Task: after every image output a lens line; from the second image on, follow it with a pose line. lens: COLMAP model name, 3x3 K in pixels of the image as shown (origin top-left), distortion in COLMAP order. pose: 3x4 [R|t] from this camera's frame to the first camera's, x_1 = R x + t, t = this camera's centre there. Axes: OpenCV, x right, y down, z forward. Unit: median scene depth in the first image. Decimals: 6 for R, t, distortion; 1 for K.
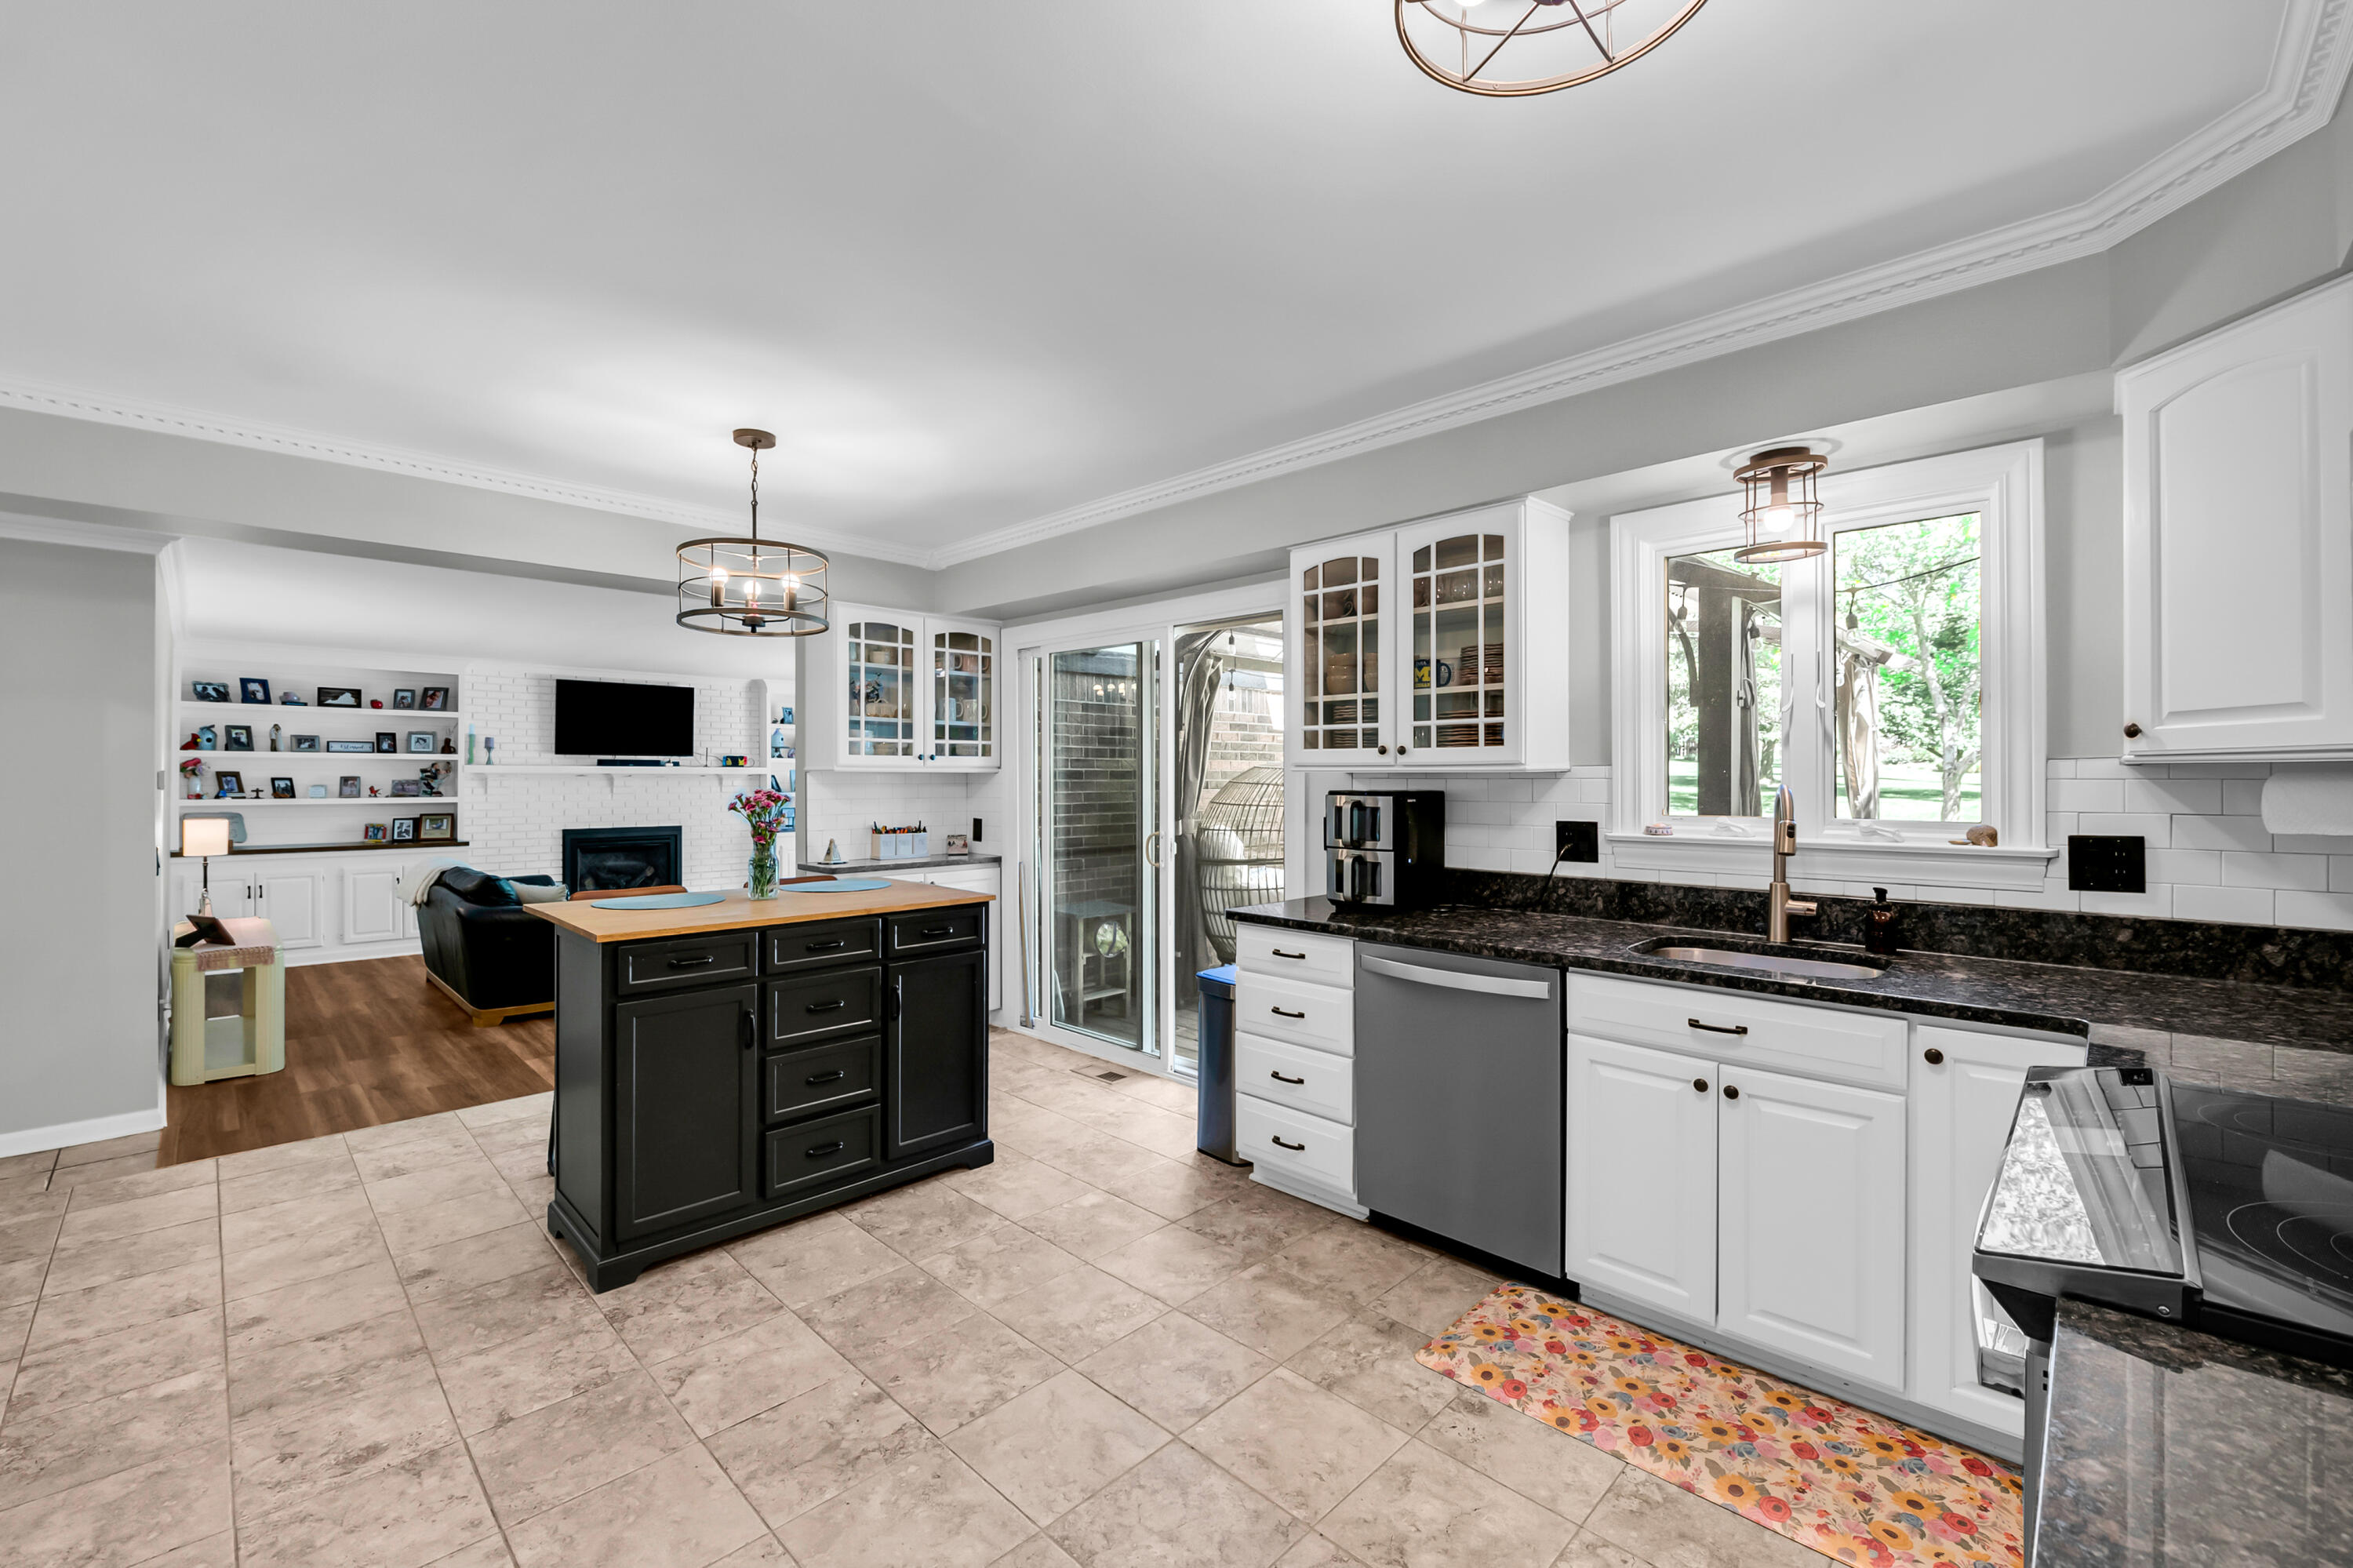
lens RADIAL K [[972.2, 0, 1169.2], [0, 972.2, 779.8], [0, 0, 1]] dist [-0.005436, -0.002386]
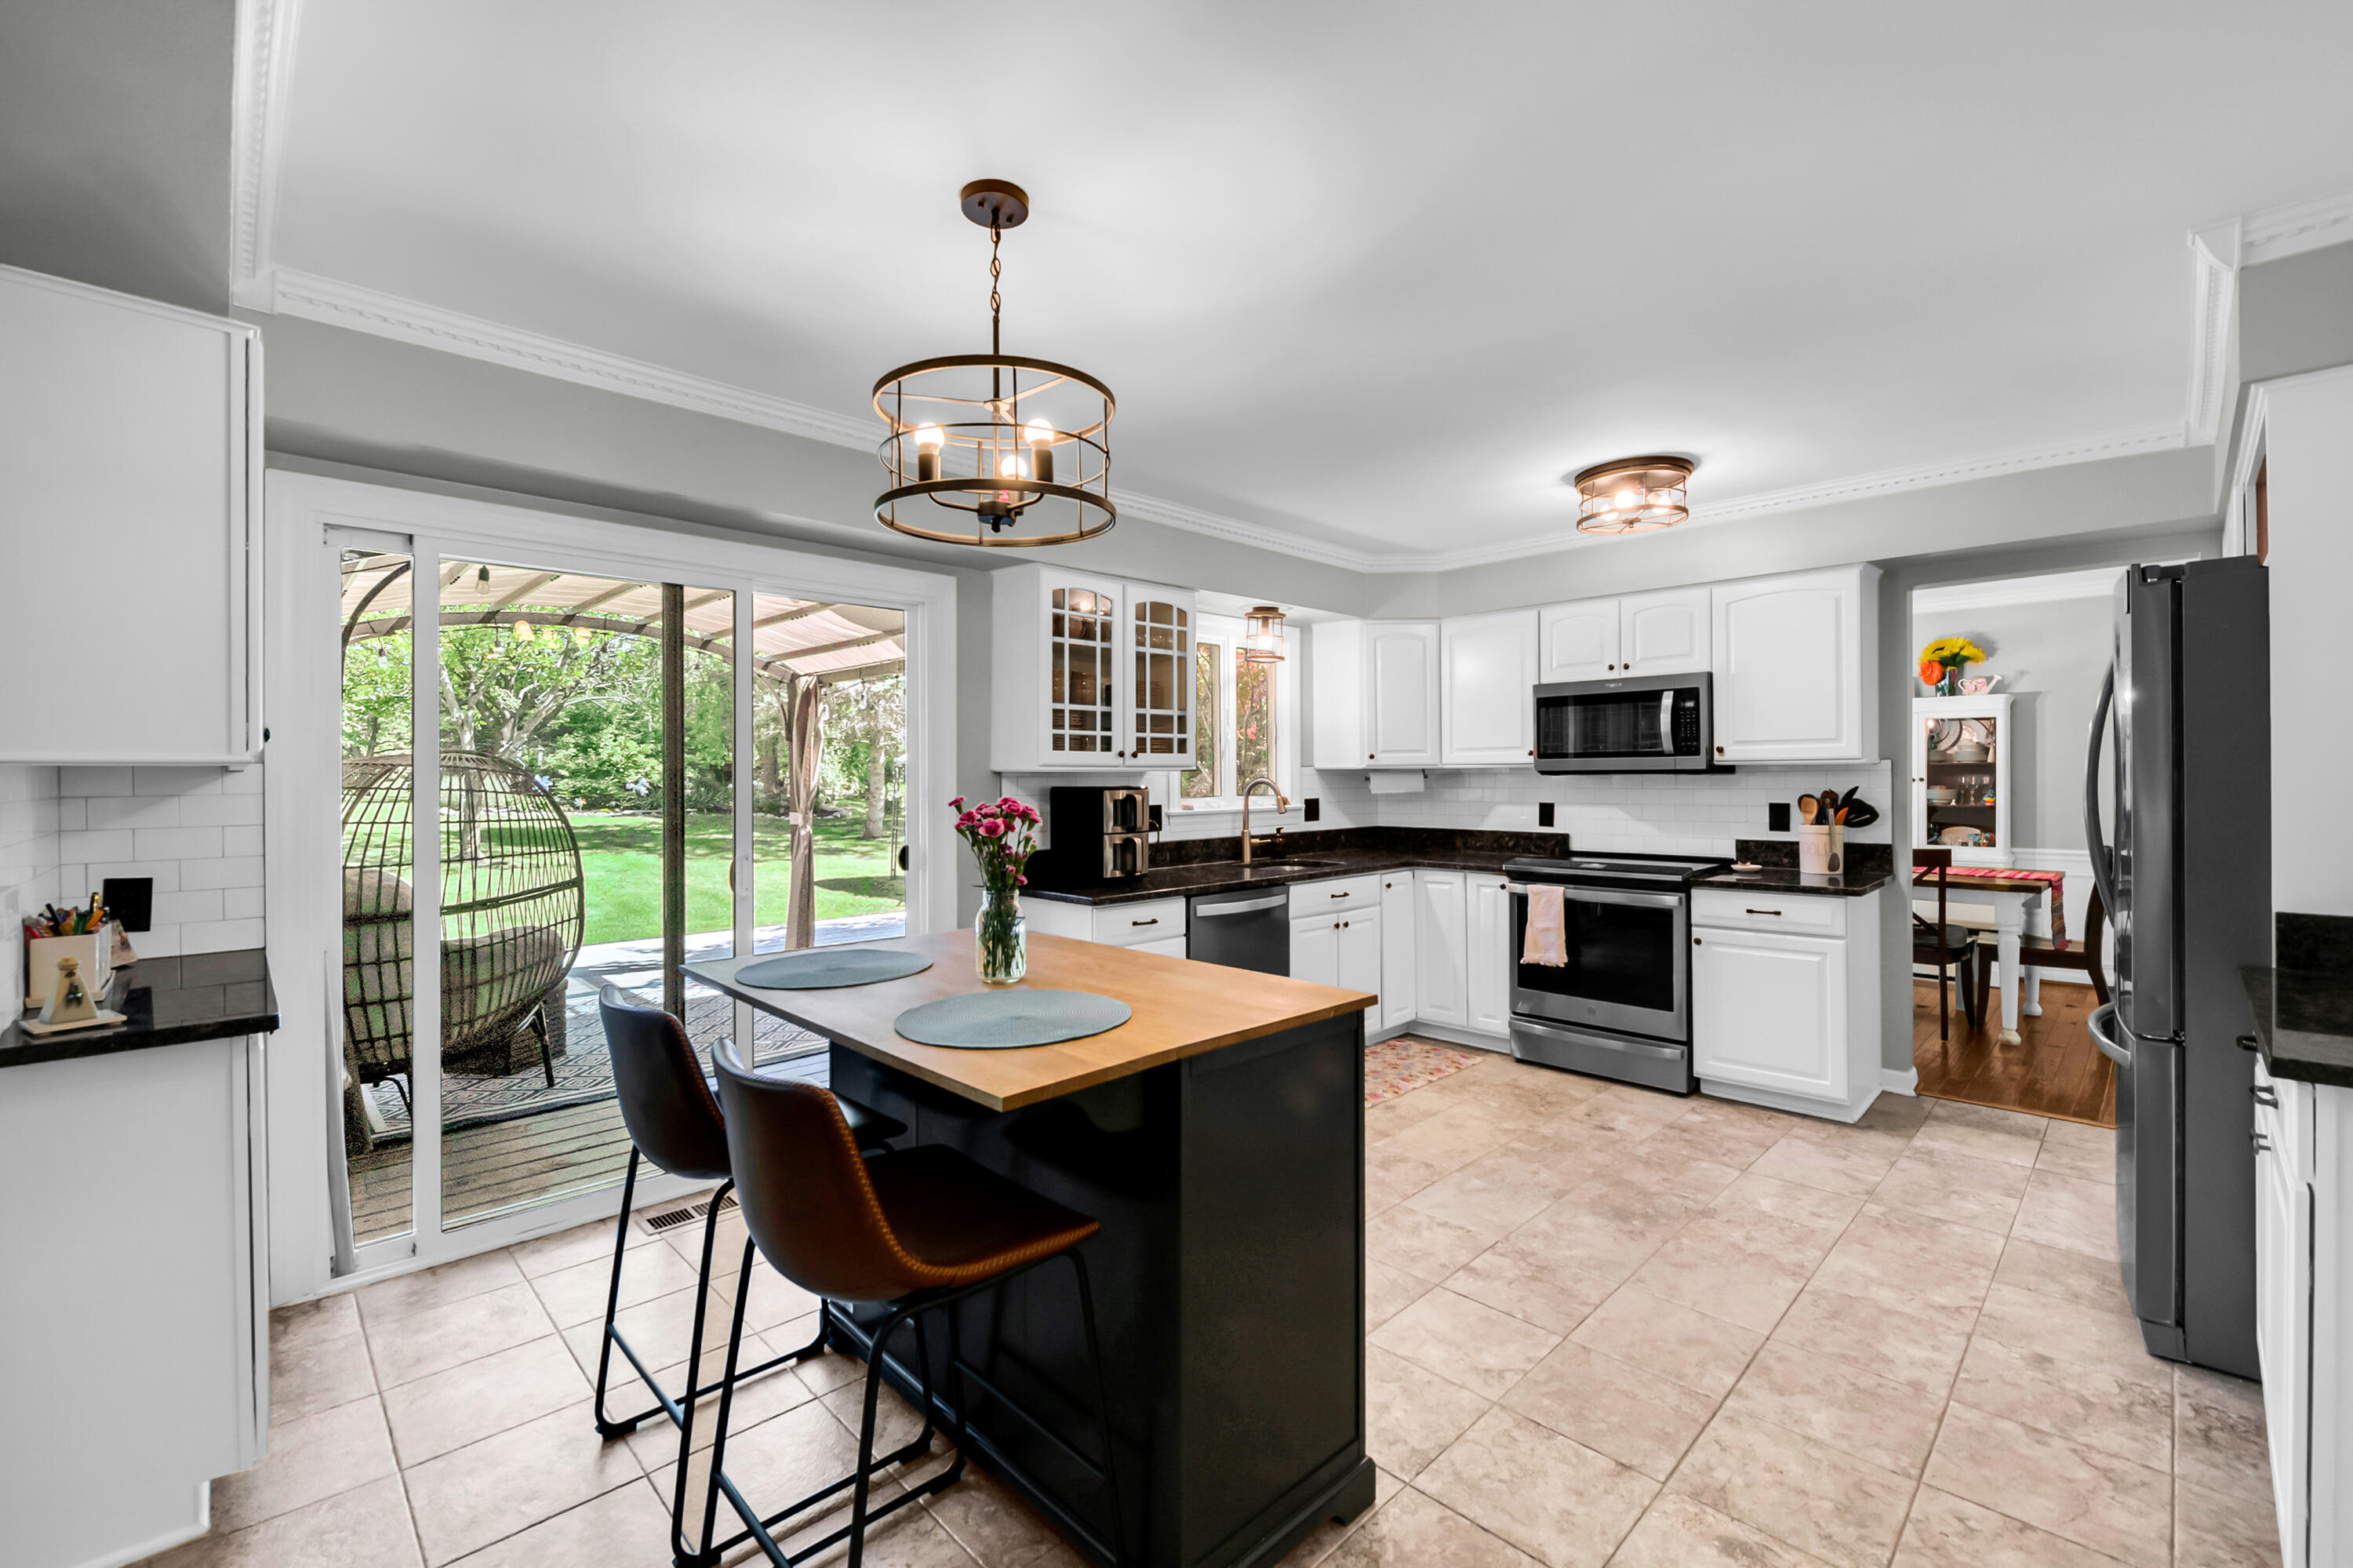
lens RADIAL K [[972.2, 0, 1183.9], [0, 972.2, 778.8], [0, 0, 1]] dist [-0.005436, -0.002386]
pose [[0.013509, -0.001534, 0.999908, -0.957542], [0.009978, 0.999949, 0.001400, 0.000771], [-0.999859, 0.009959, 0.013523, 0.829506]]
